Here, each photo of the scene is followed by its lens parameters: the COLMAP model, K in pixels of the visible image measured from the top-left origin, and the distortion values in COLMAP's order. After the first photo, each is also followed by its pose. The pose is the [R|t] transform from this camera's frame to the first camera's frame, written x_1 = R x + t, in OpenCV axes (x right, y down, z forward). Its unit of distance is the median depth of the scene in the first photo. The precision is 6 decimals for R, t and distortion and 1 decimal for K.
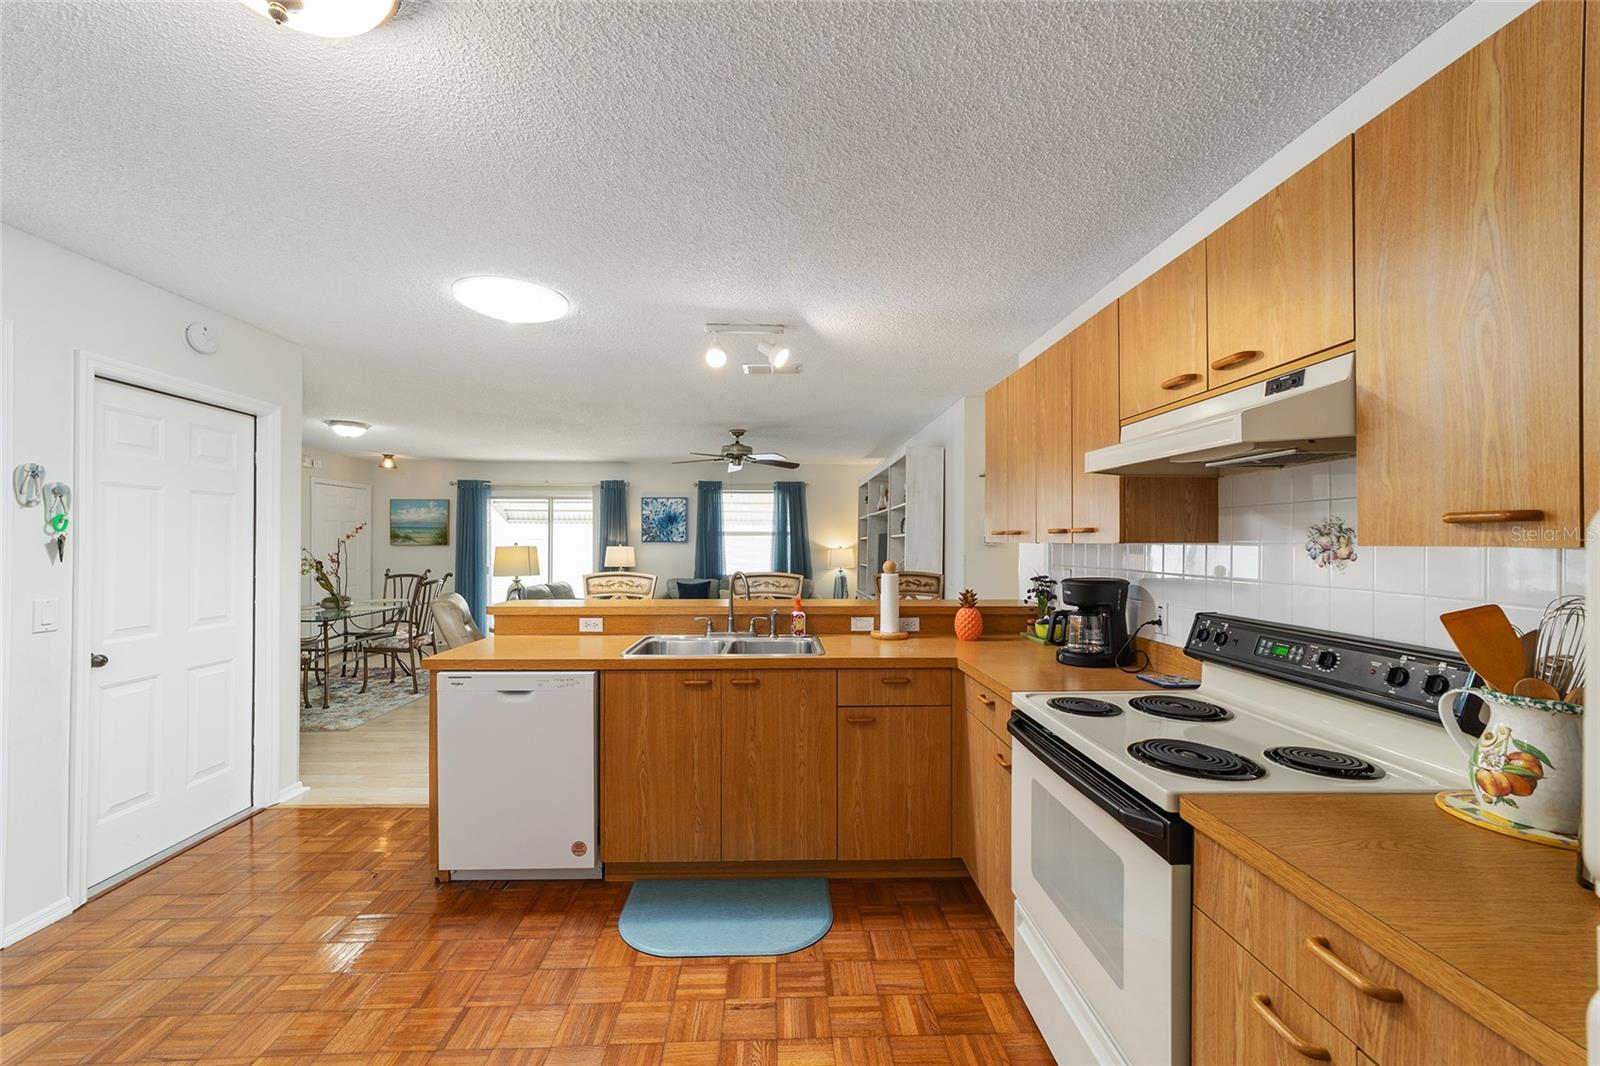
lens RADIAL K [[618.3, 0, 792.8], [0, 618.3, 538.1], [0, 0, 1]] dist [-0.015476, 0.007758]
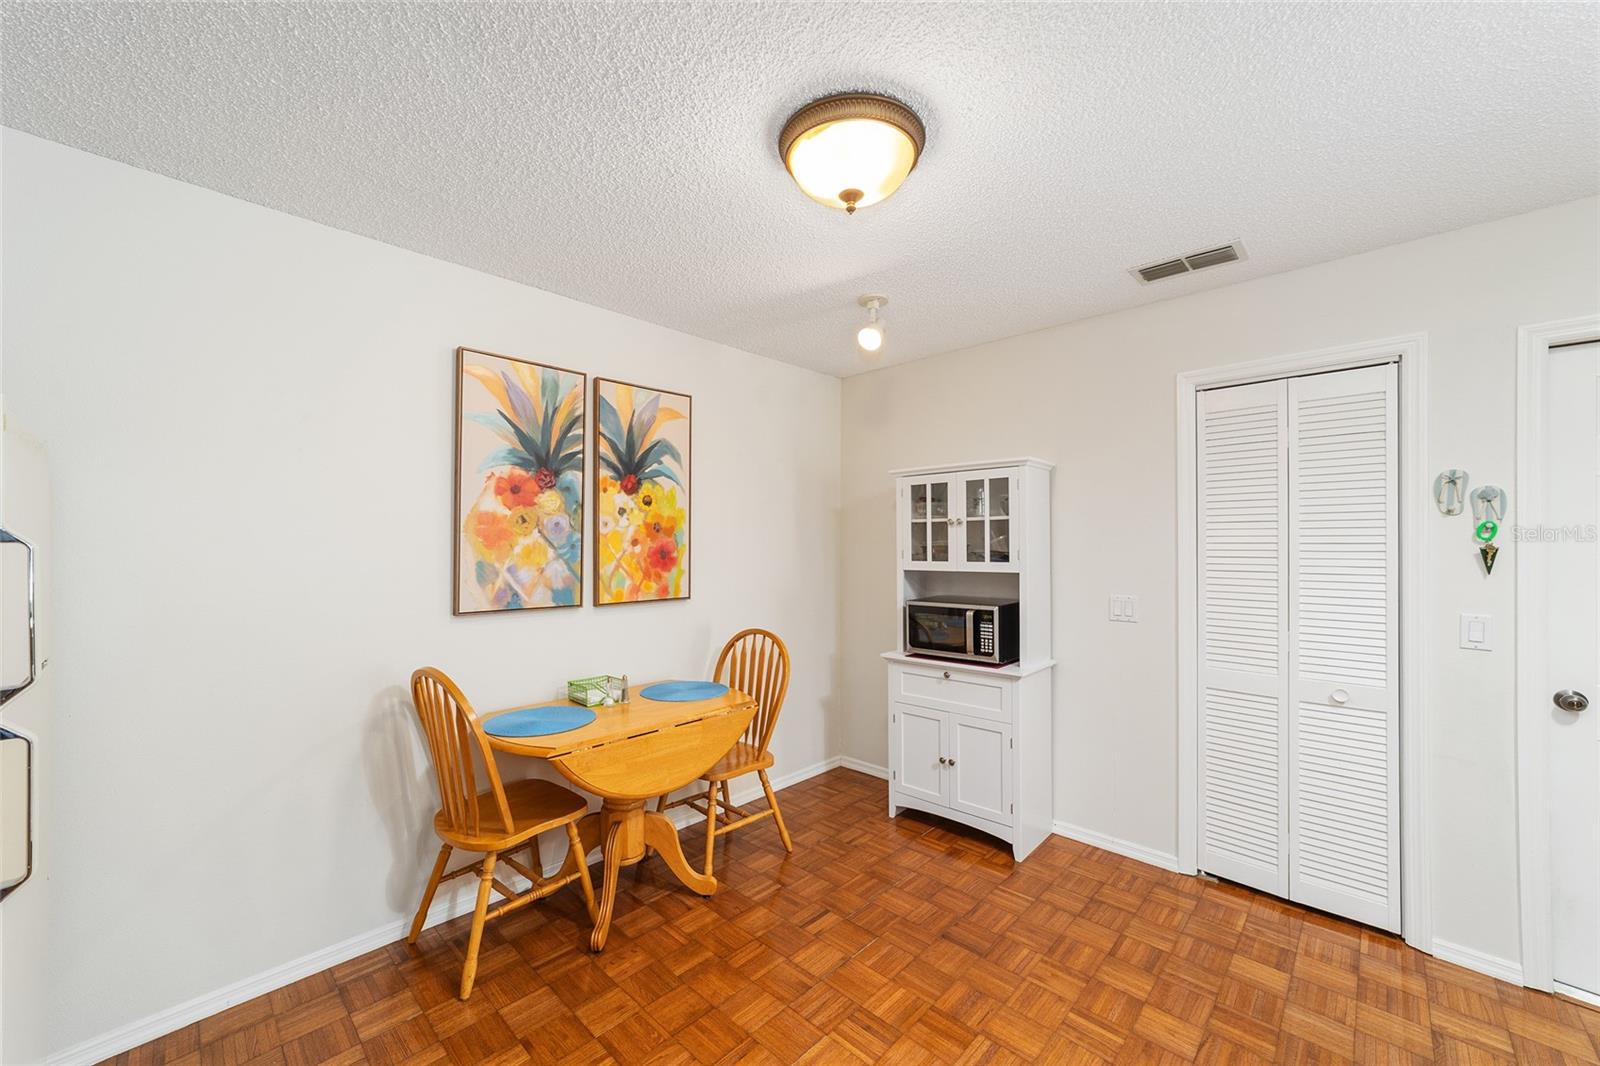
lens RADIAL K [[618.3, 0, 796.7], [0, 618.3, 538.0], [0, 0, 1]] dist [-0.015476, 0.007758]
pose [[-0.718056, -0.008546, -0.695933, 0.062504], [0.000225, 0.999922, -0.012510, -0.001395], [0.695986, -0.009140, -0.717998, 0.376069]]
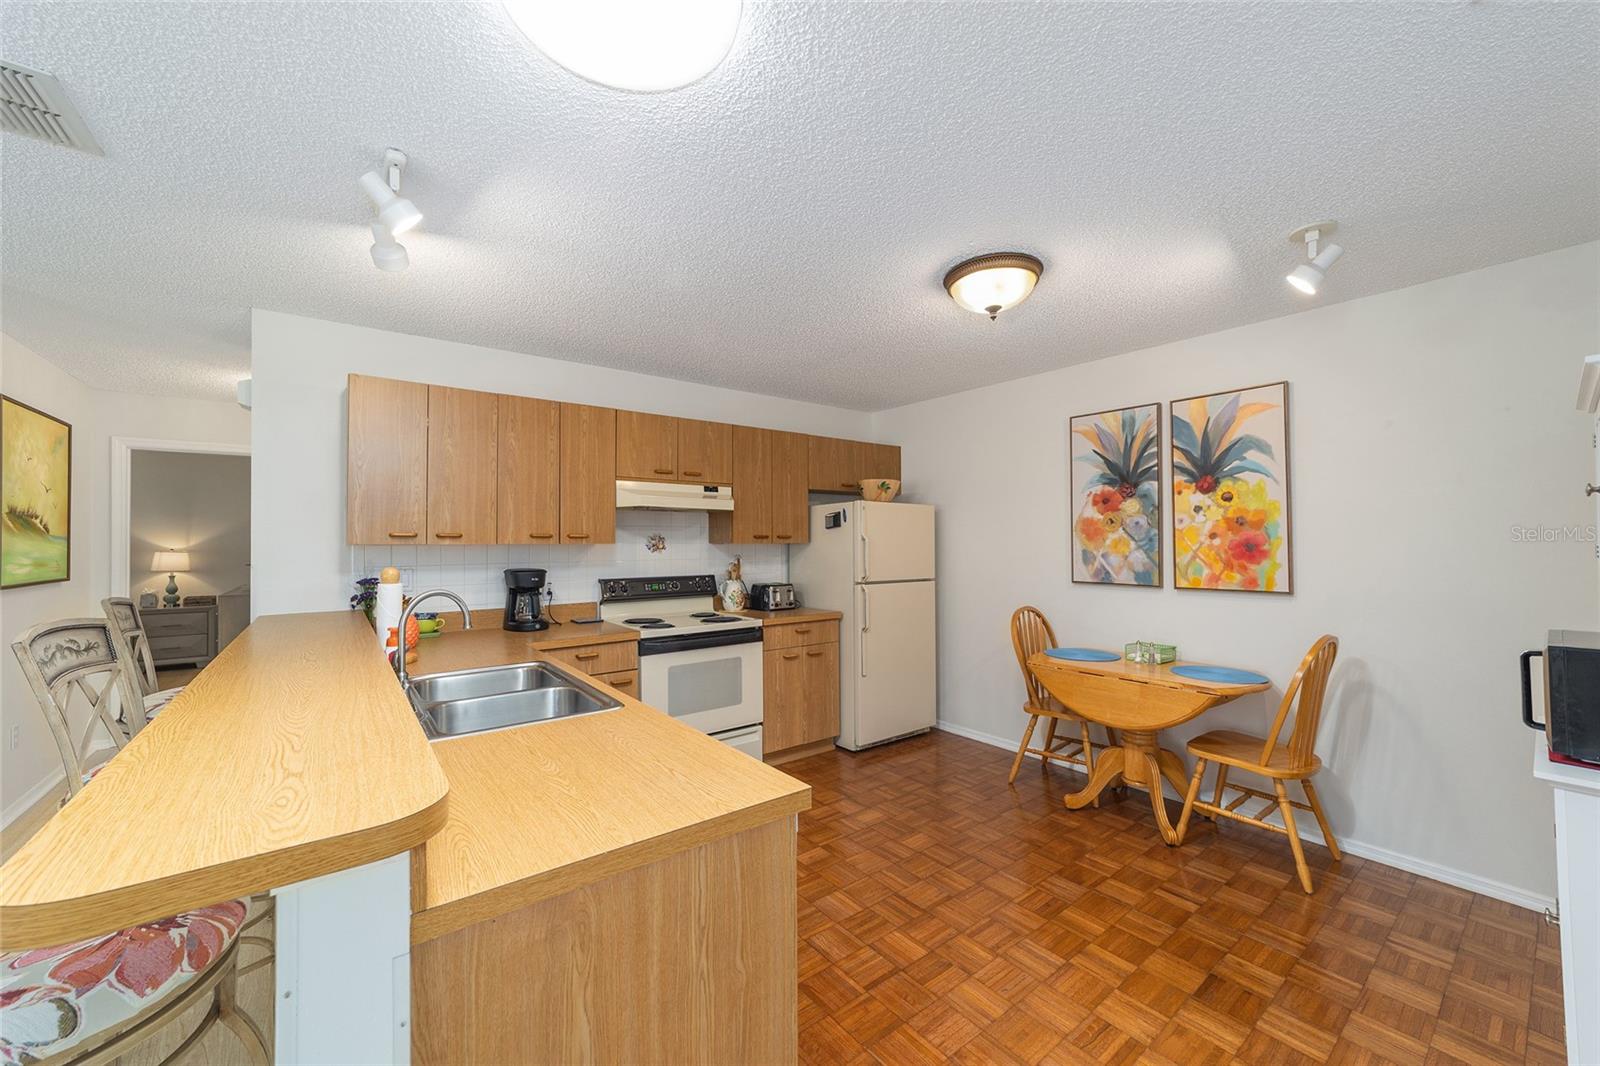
lens RADIAL K [[618.3, 0, 795.0], [0, 618.3, 531.1], [0, 0, 1]] dist [-0.015476, 0.007758]
pose [[-0.585770, 0.016475, 0.810310, -0.427642], [0.000090, 0.999795, -0.020262, 0.002867], [-0.810477, -0.011796, -0.585652, 0.557045]]
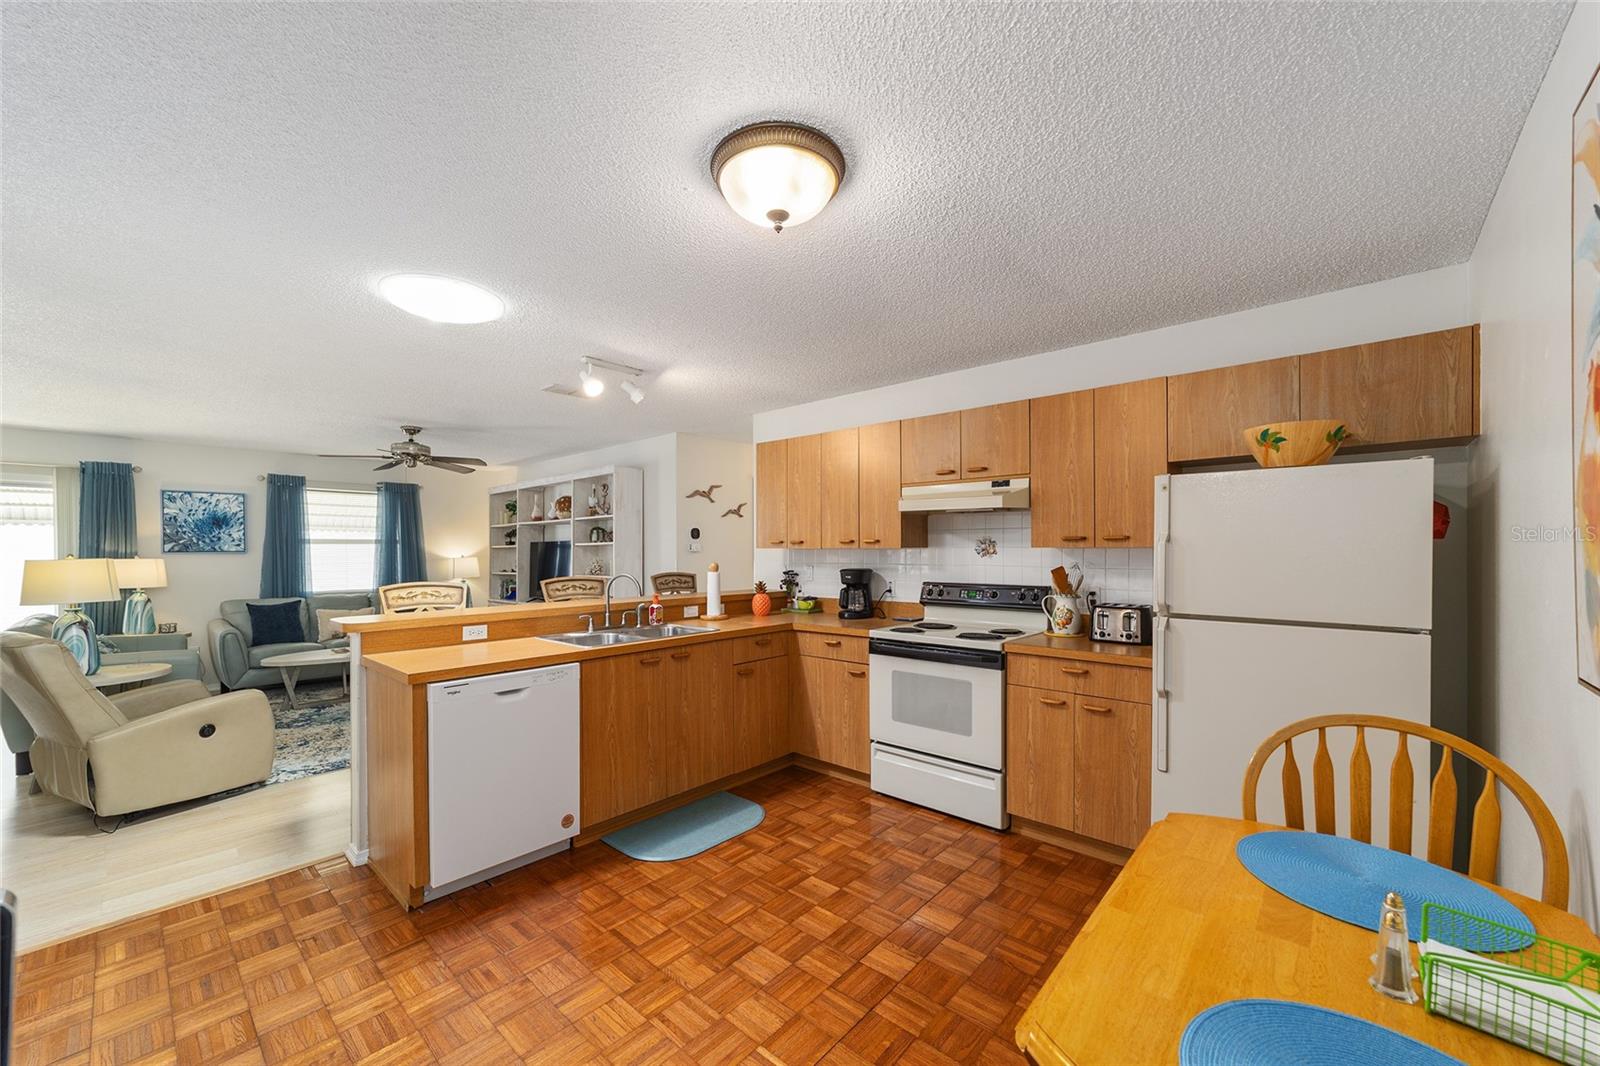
lens RADIAL K [[618.3, 0, 795.4], [0, 618.3, 555.1], [0, 0, 1]] dist [-0.015476, 0.007758]
pose [[0.688913, -0.010921, 0.724761, -0.374809], [0.001687, 0.999908, 0.013464, 0.001369], [-0.724842, -0.008053, 0.688868, -0.032224]]
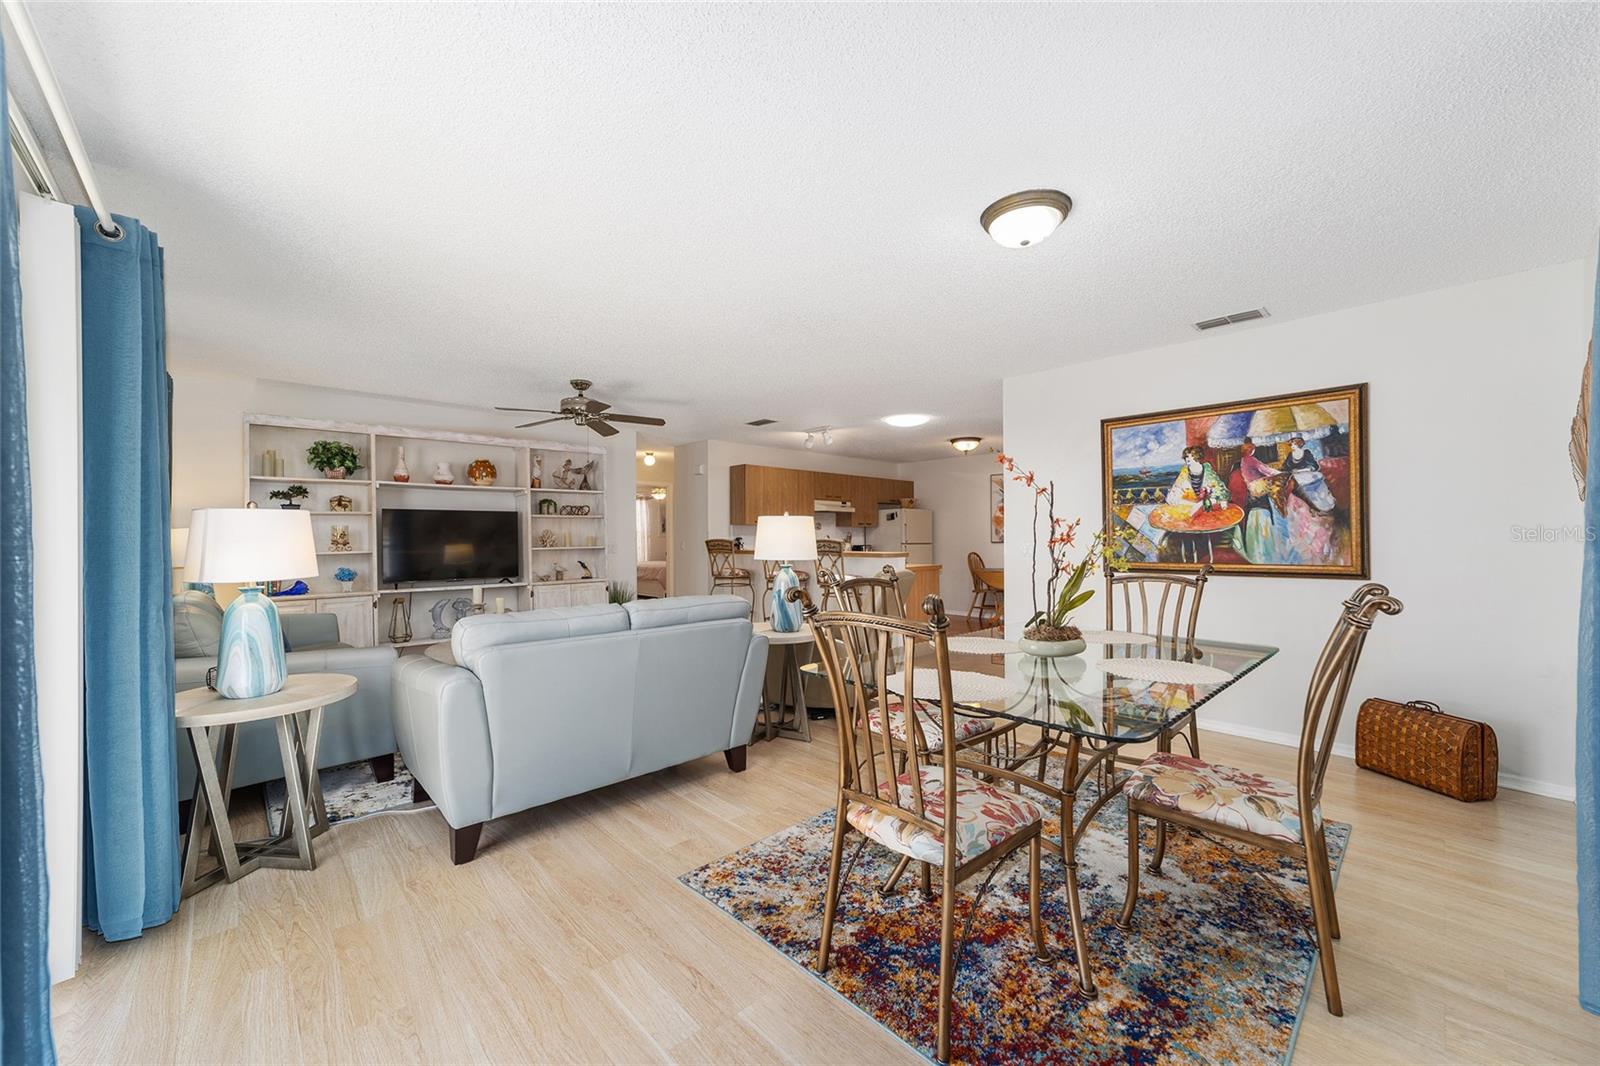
lens RADIAL K [[618.3, 0, 802.8], [0, 618.3, 533.4], [0, 0, 1]] dist [-0.015476, 0.007758]
pose [[-0.675369, 0.007759, 0.737439, -0.935002], [0.000384, 0.999948, -0.010169, 0.037533], [-0.737480, -0.006585, -0.675337, 1.401545]]
